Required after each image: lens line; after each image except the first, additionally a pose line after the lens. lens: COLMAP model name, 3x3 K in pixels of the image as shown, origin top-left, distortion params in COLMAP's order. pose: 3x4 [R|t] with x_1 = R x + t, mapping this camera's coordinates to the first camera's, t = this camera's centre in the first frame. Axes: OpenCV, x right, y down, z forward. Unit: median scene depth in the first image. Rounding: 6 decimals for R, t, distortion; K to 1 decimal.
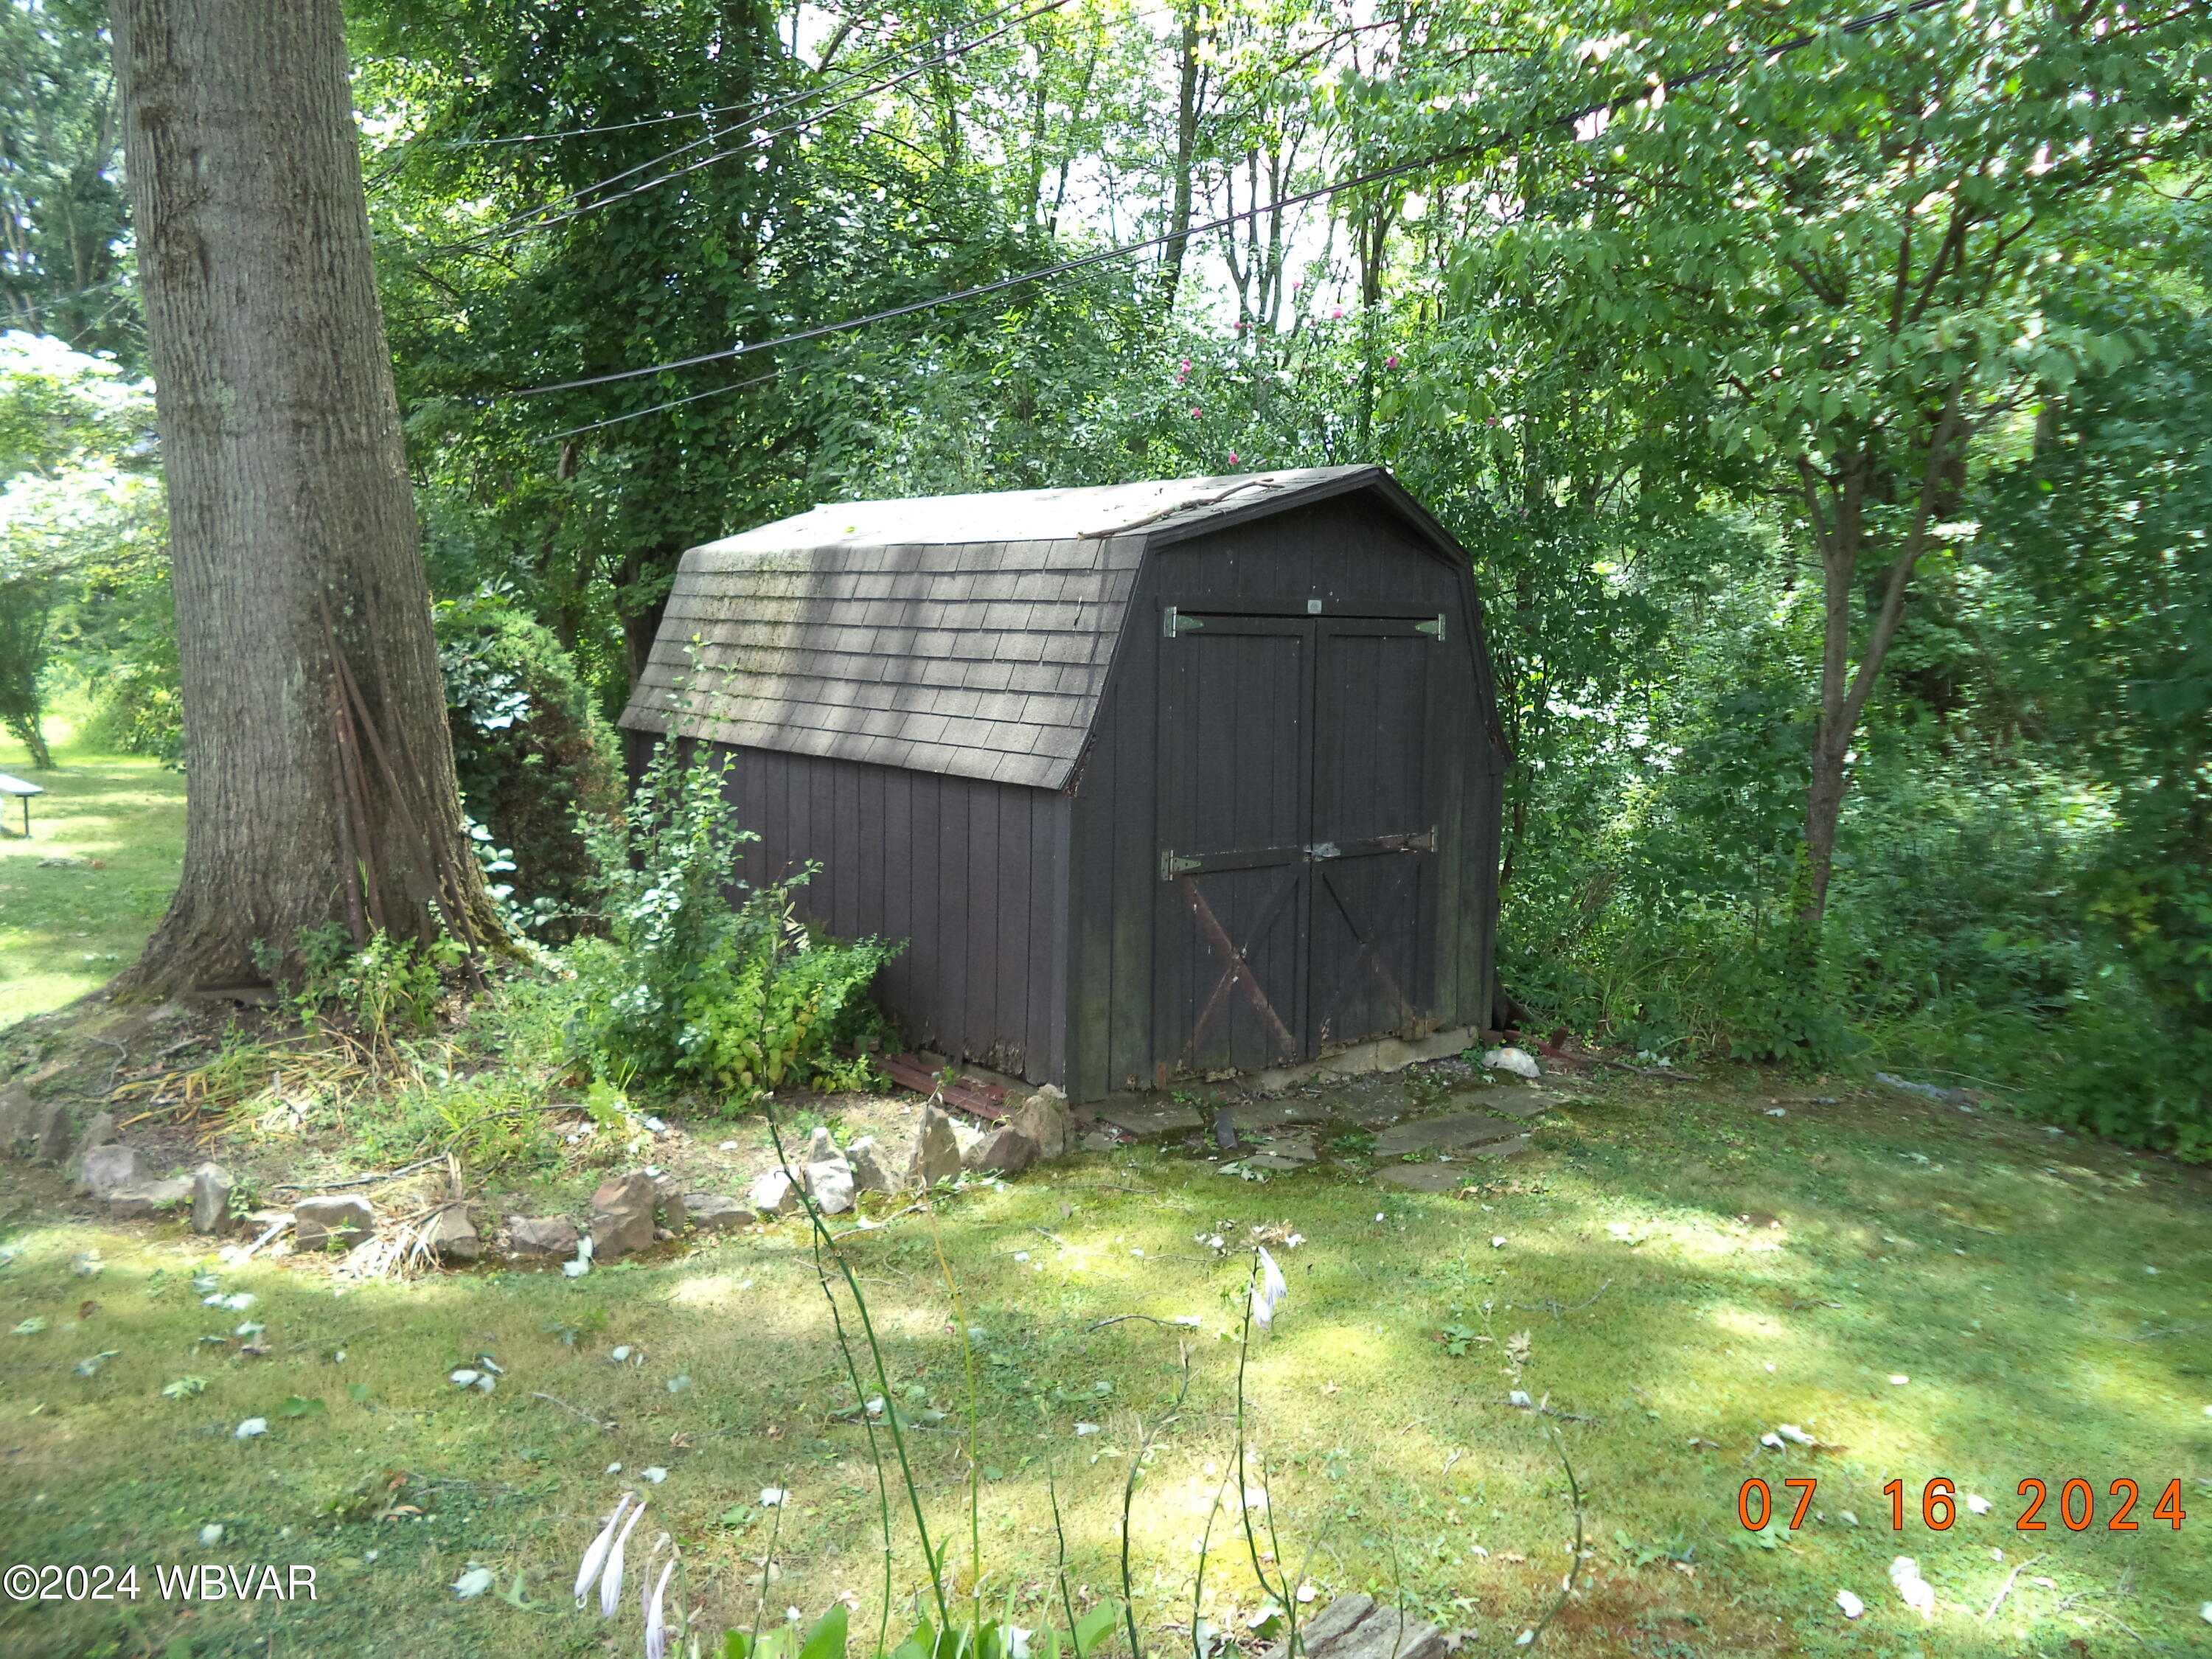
lens RADIAL K [[1796.5, 0, 1105.0], [0, 1796.5, 828.8], [0, 0, 1]] dist [-0.024679, -0.000094]
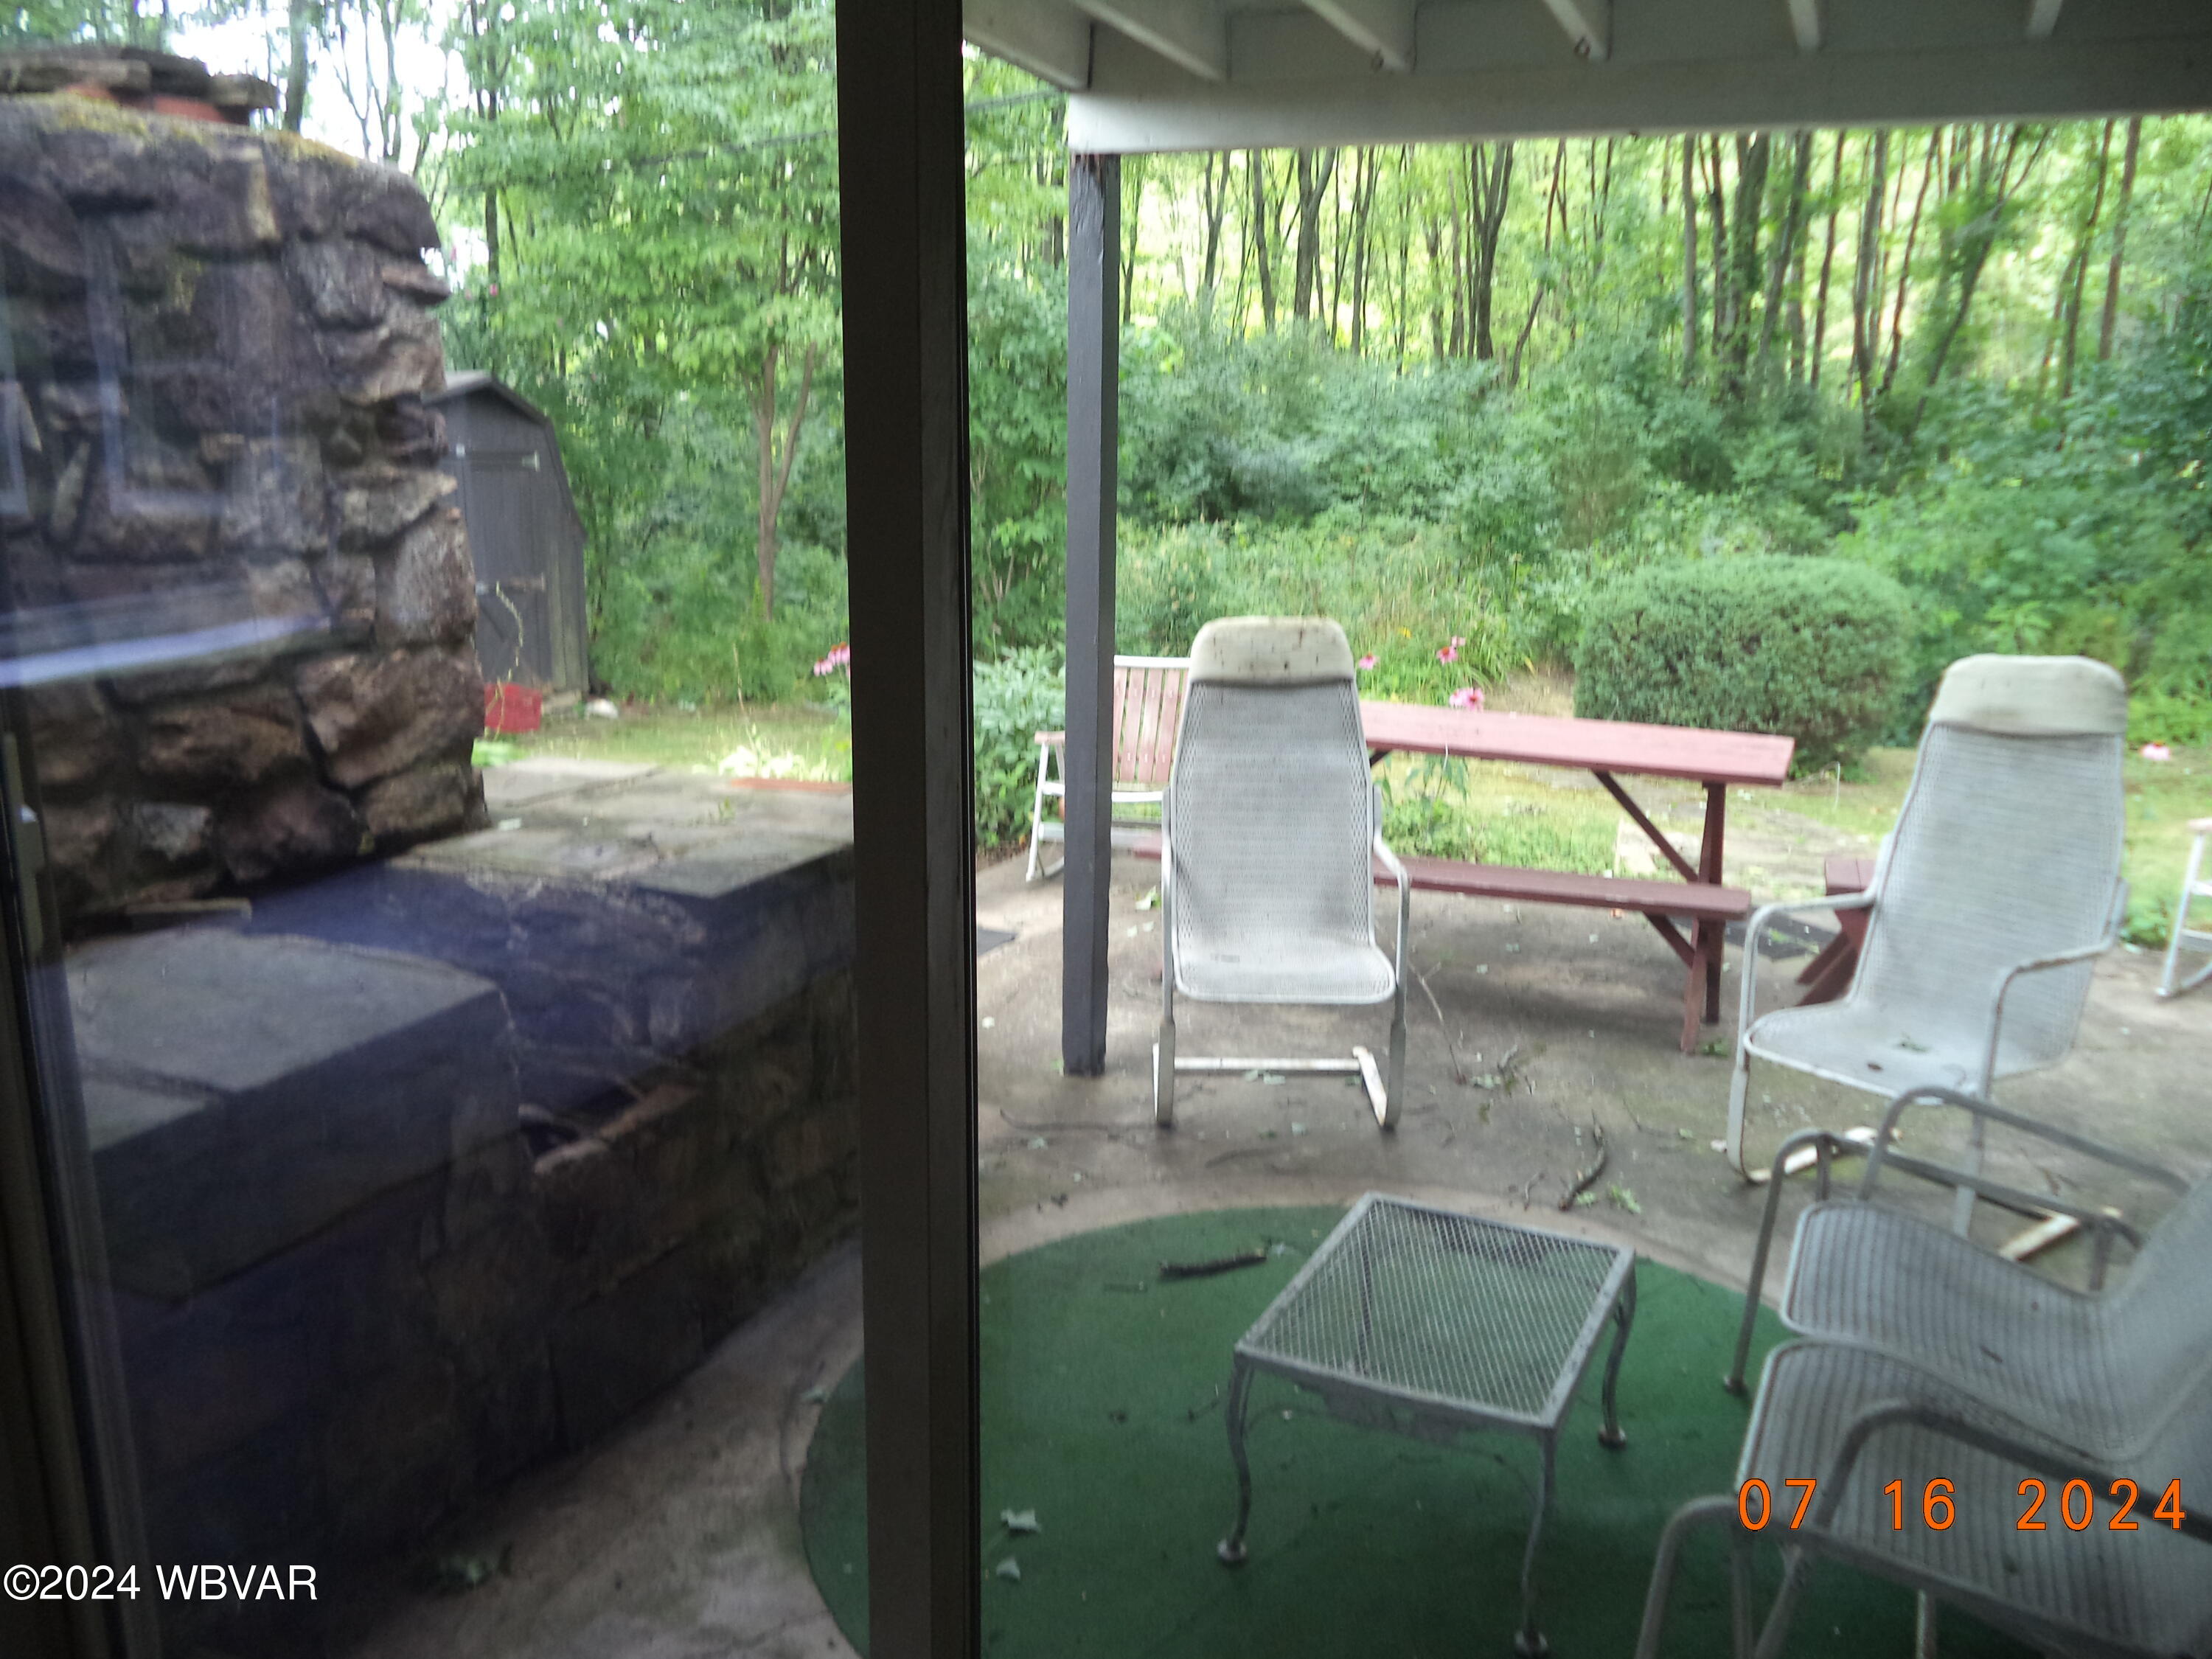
lens RADIAL K [[1796.5, 0, 1119.6], [0, 1796.5, 822.8], [0, 0, 1]] dist [-0.024679, -0.000094]
pose [[0.896075, -0.101277, 0.432196, -0.090712], [0.056705, 0.991765, 0.114835, 0.067101], [-0.440267, -0.078393, 0.894438, -0.810424]]
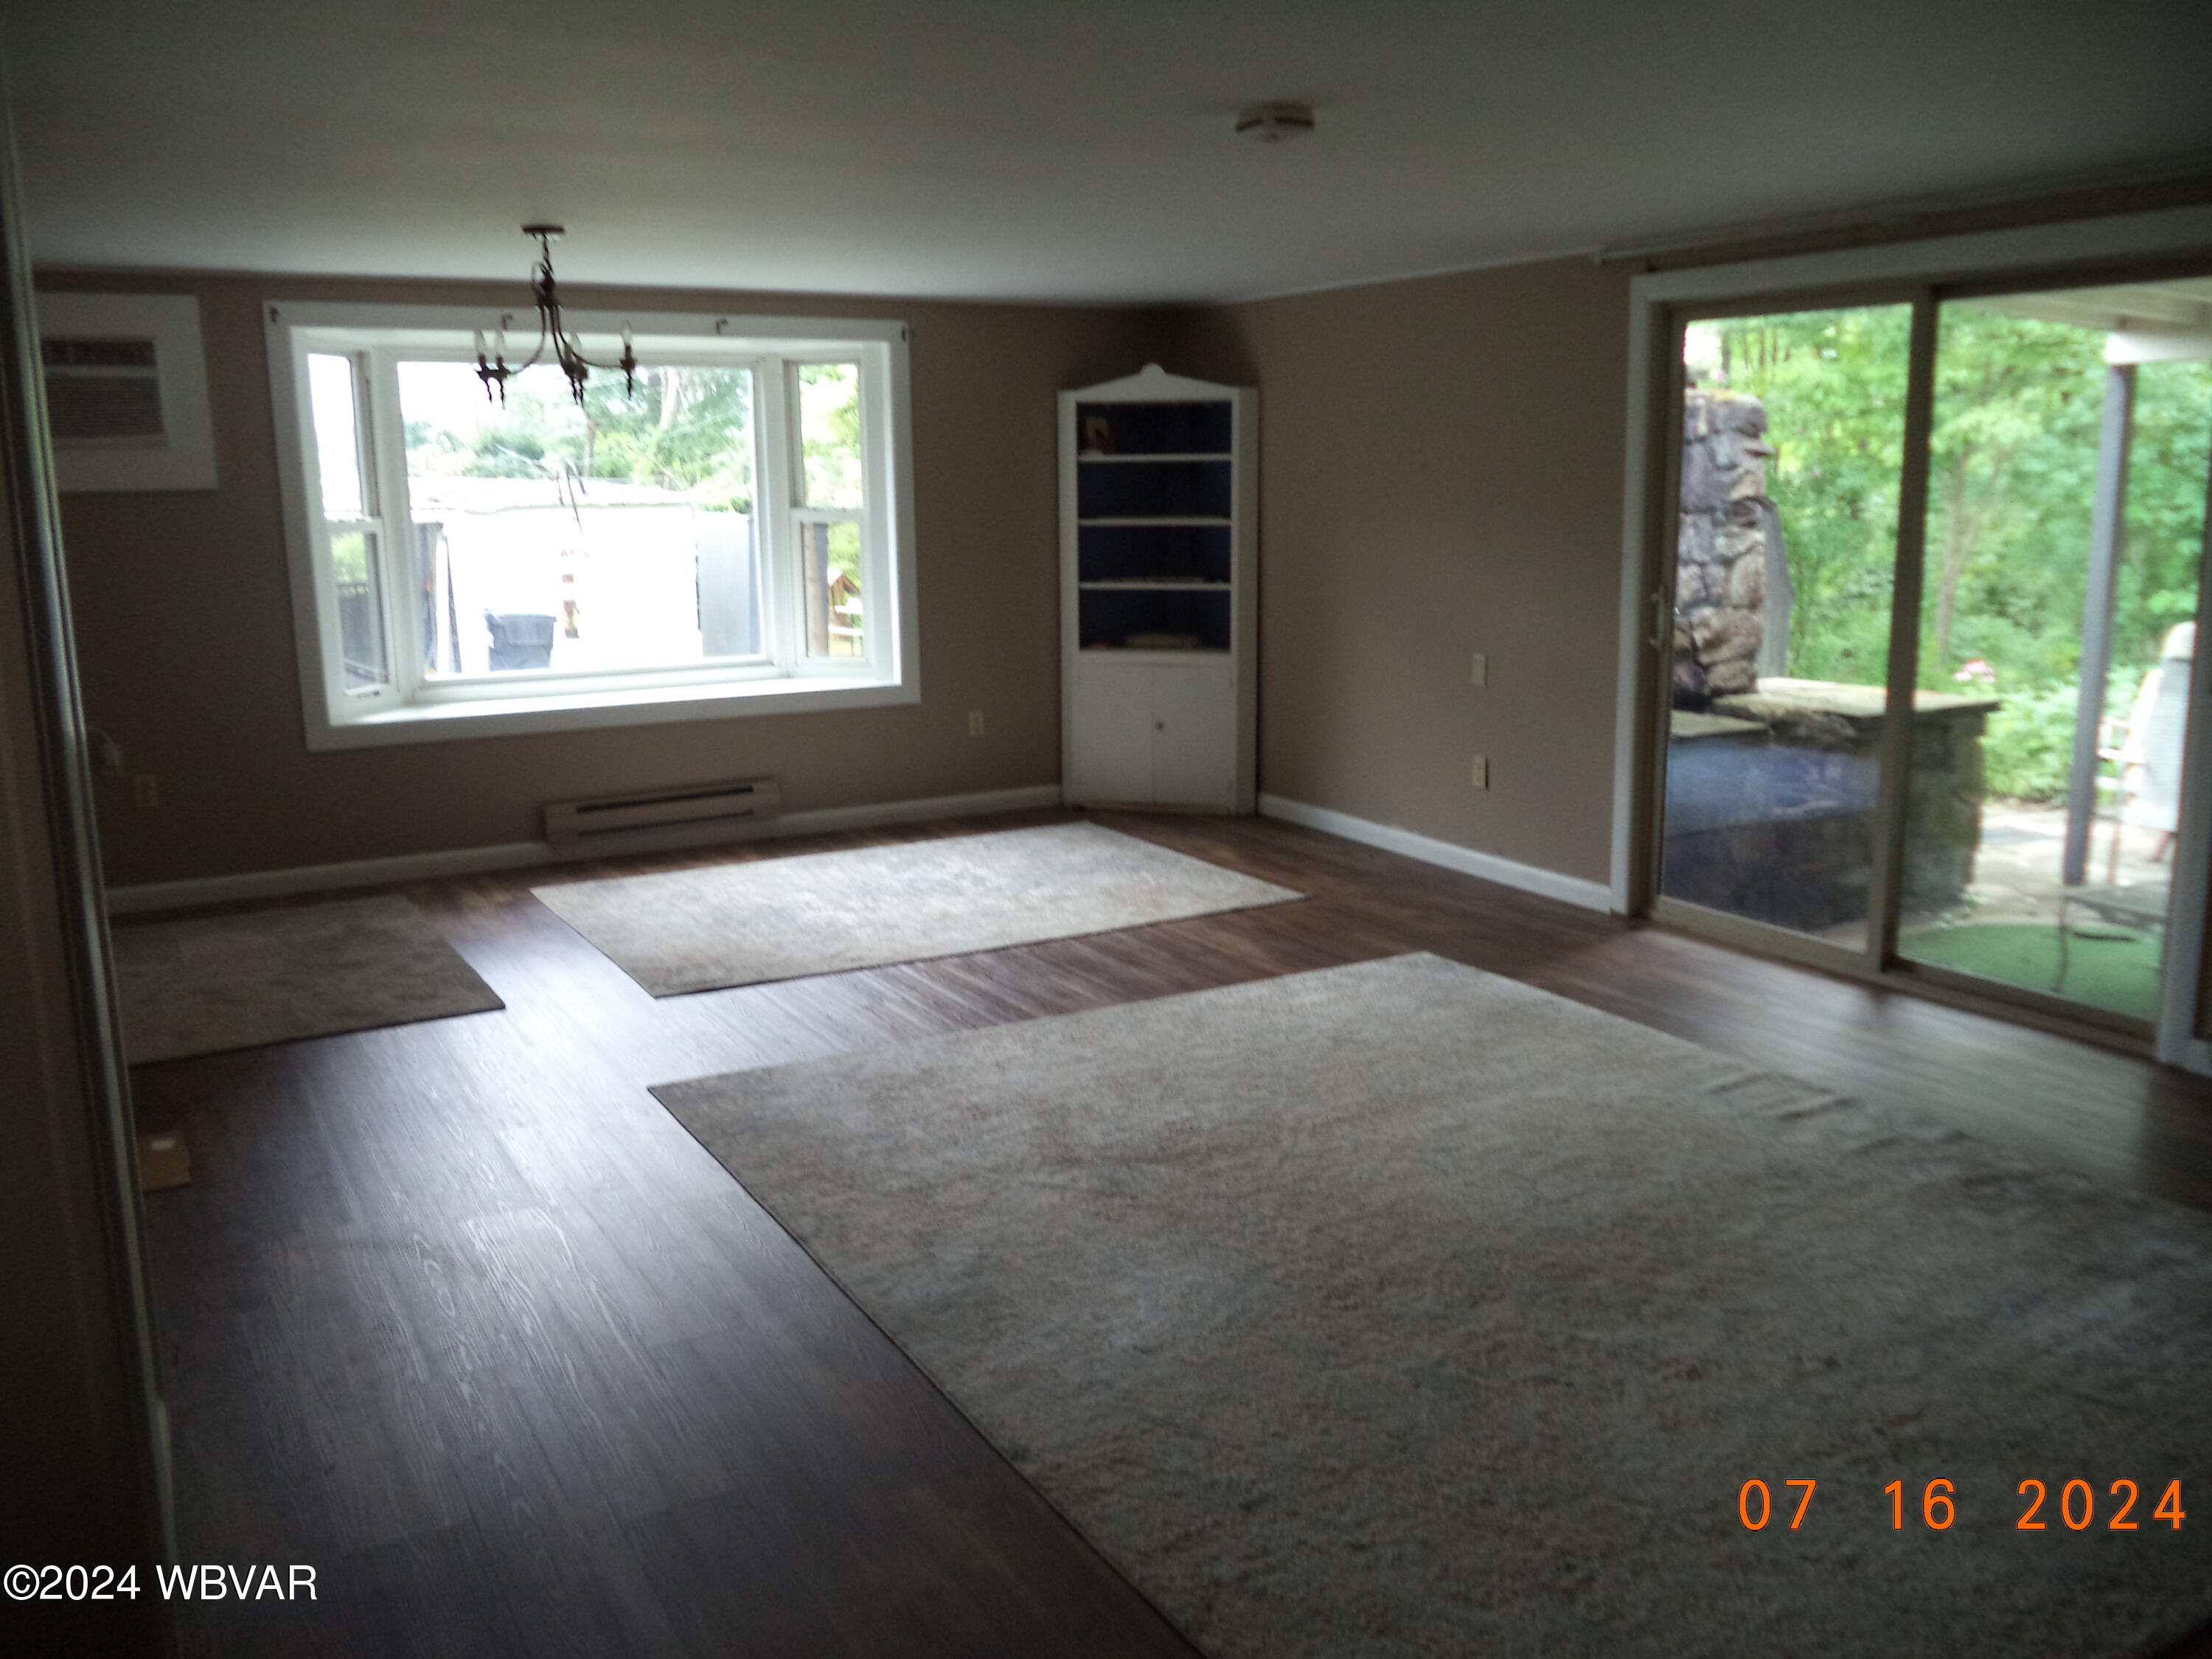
lens RADIAL K [[1796.5, 0, 1114.9], [0, 1796.5, 833.7], [0, 0, 1]] dist [-0.024679, -0.000094]
pose [[0.984105, 0.017030, -0.176772, -0.558423], [-0.006784, 0.998270, 0.058403, 0.324846], [0.177460, -0.056276, 0.982518, -2.993841]]
